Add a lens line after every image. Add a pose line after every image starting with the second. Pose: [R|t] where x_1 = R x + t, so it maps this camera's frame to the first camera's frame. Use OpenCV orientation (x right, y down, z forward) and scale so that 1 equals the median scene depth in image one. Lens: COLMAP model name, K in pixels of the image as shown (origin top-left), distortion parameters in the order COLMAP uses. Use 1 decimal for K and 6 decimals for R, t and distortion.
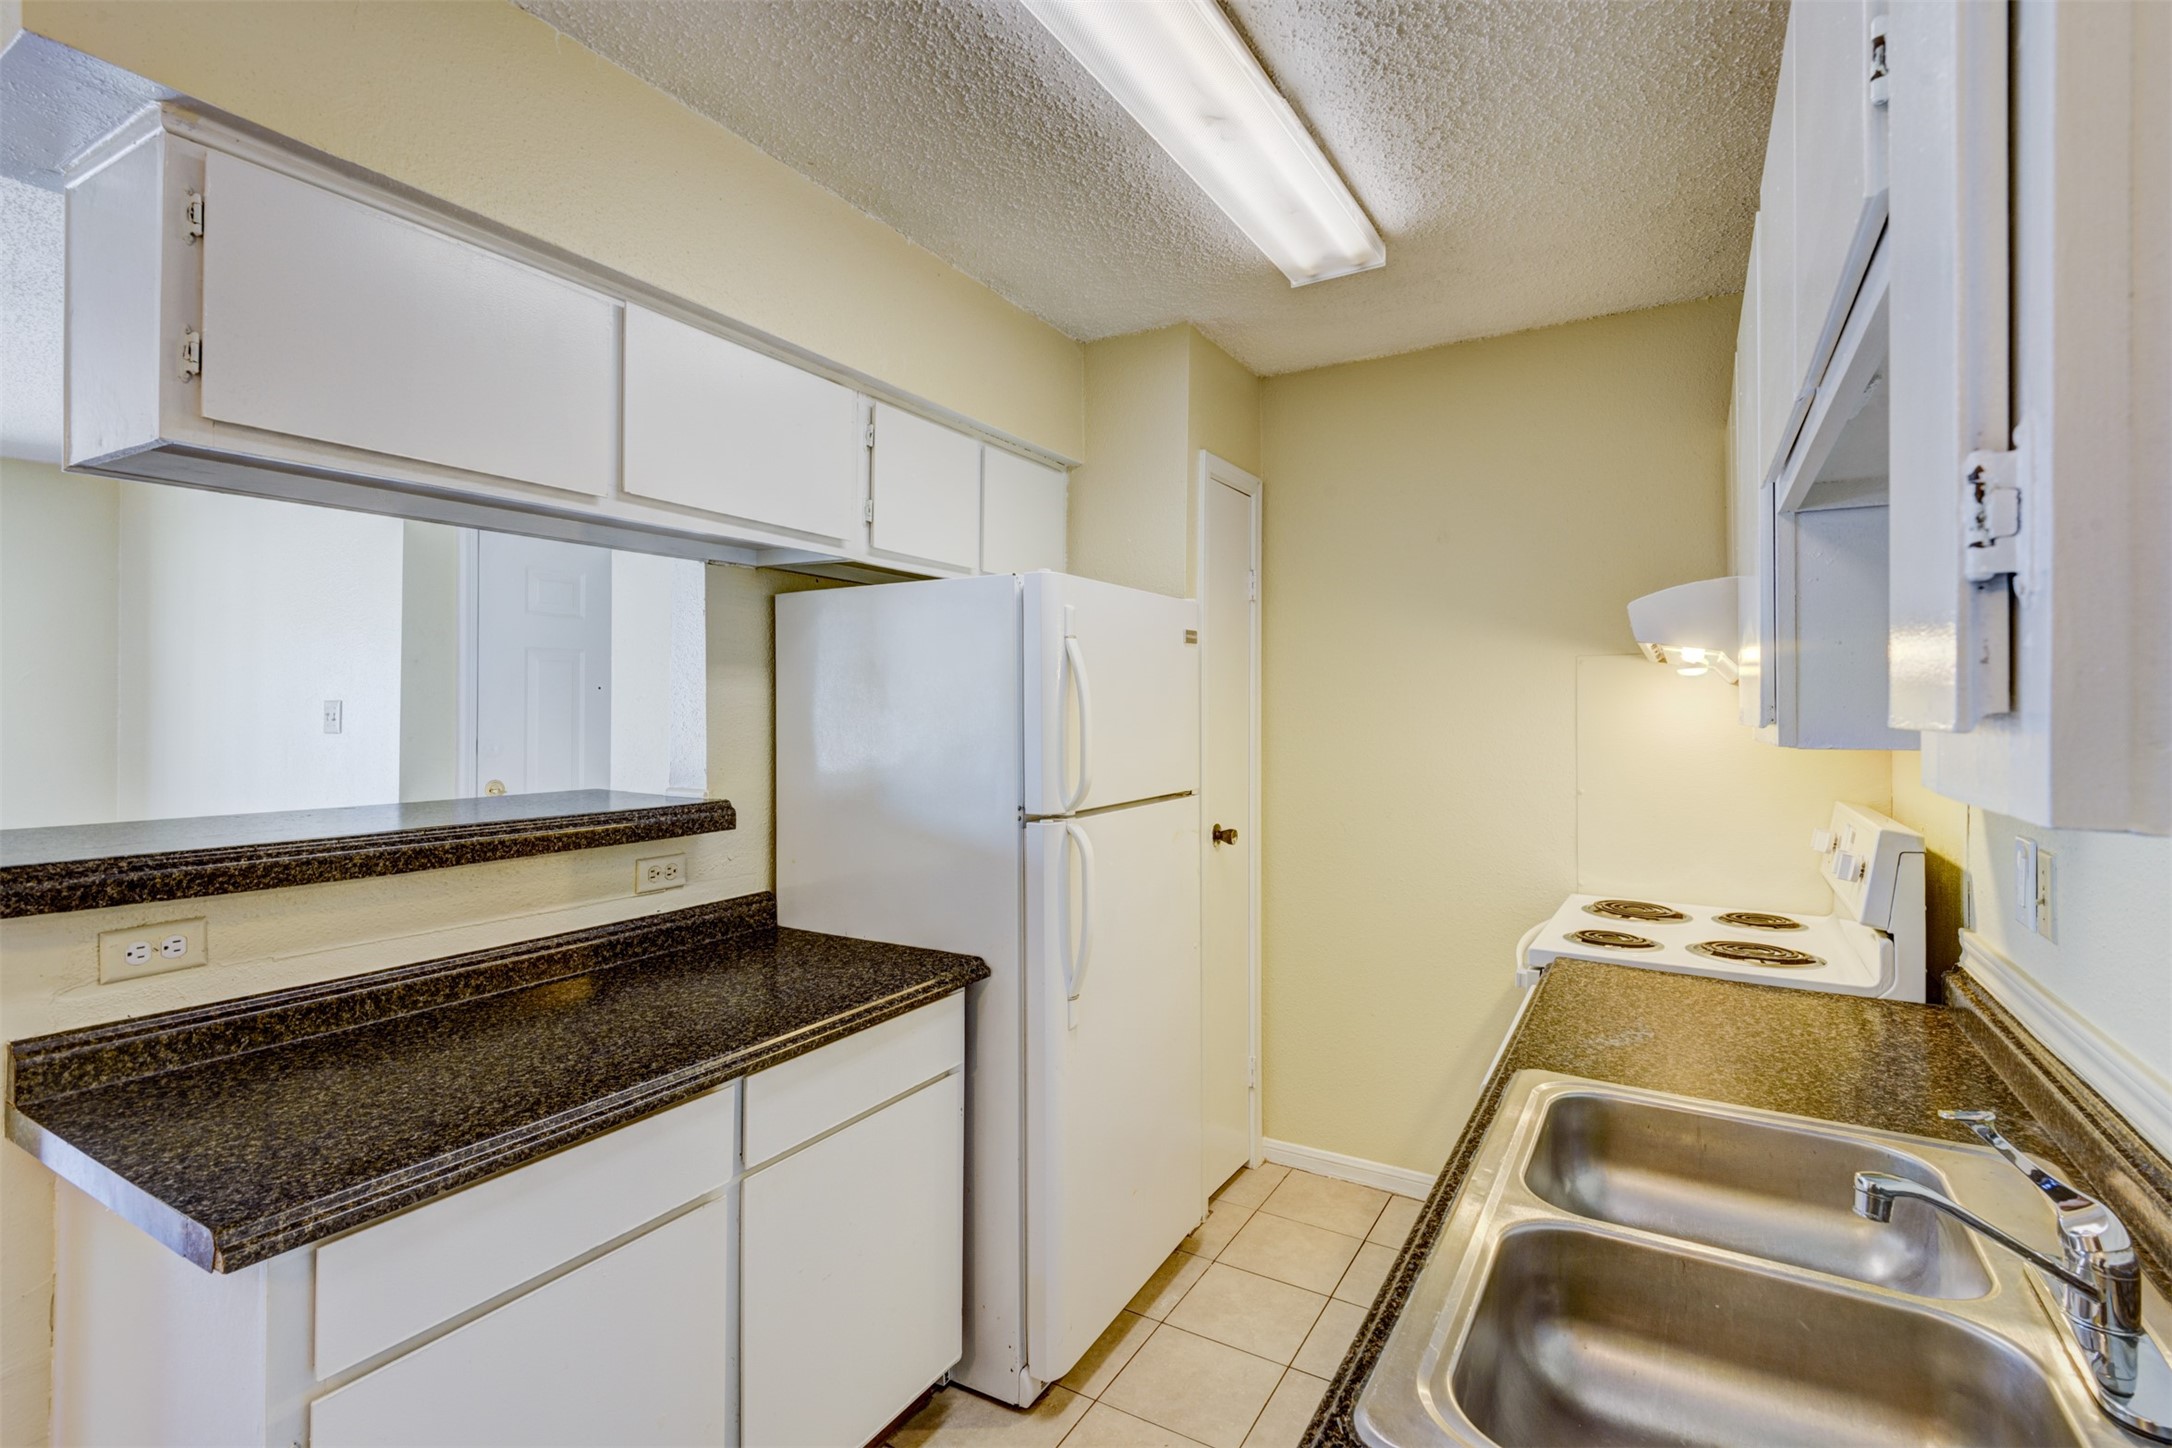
lens RADIAL K [[1007.6, 0, 1085.2], [0, 1007.6, 712.2], [0, 0, 1]] dist [0.020784, -0.009281]
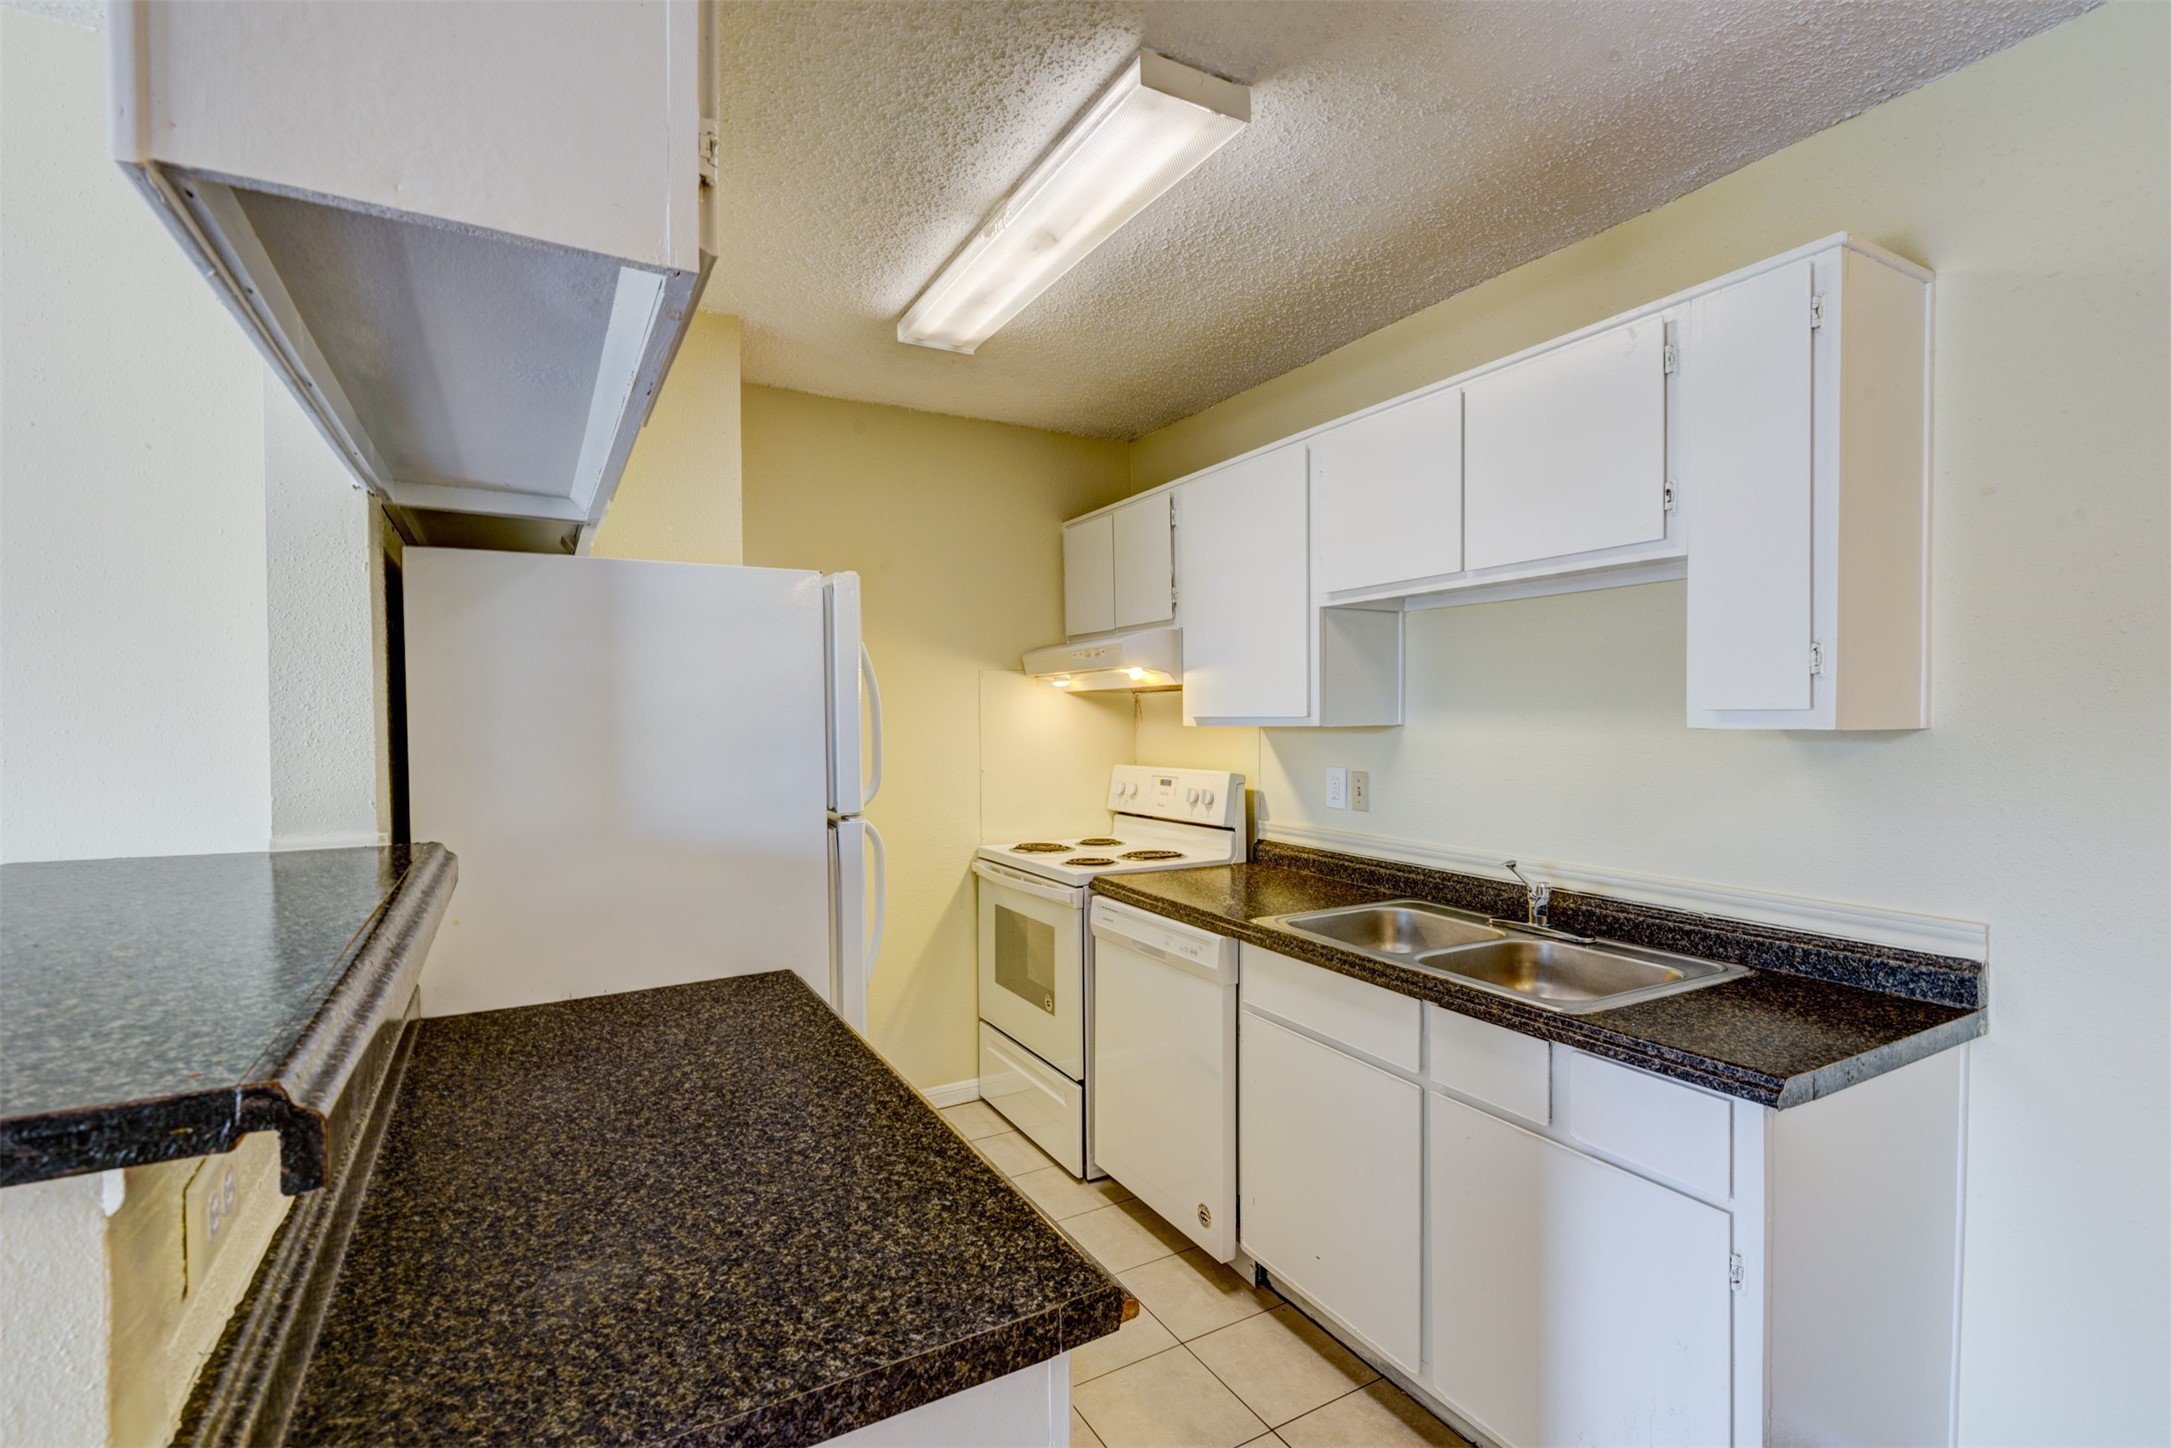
lens RADIAL K [[1007.2, 0, 1083.9], [0, 1007.2, 728.0], [0, 0, 1]] dist [0.020784, -0.009281]
pose [[0.507177, -0.024985, 0.861480, -0.798183], [0.007923, 0.999673, 0.024328, -0.008466], [-0.861805, -0.005513, 0.507209, 0.269378]]
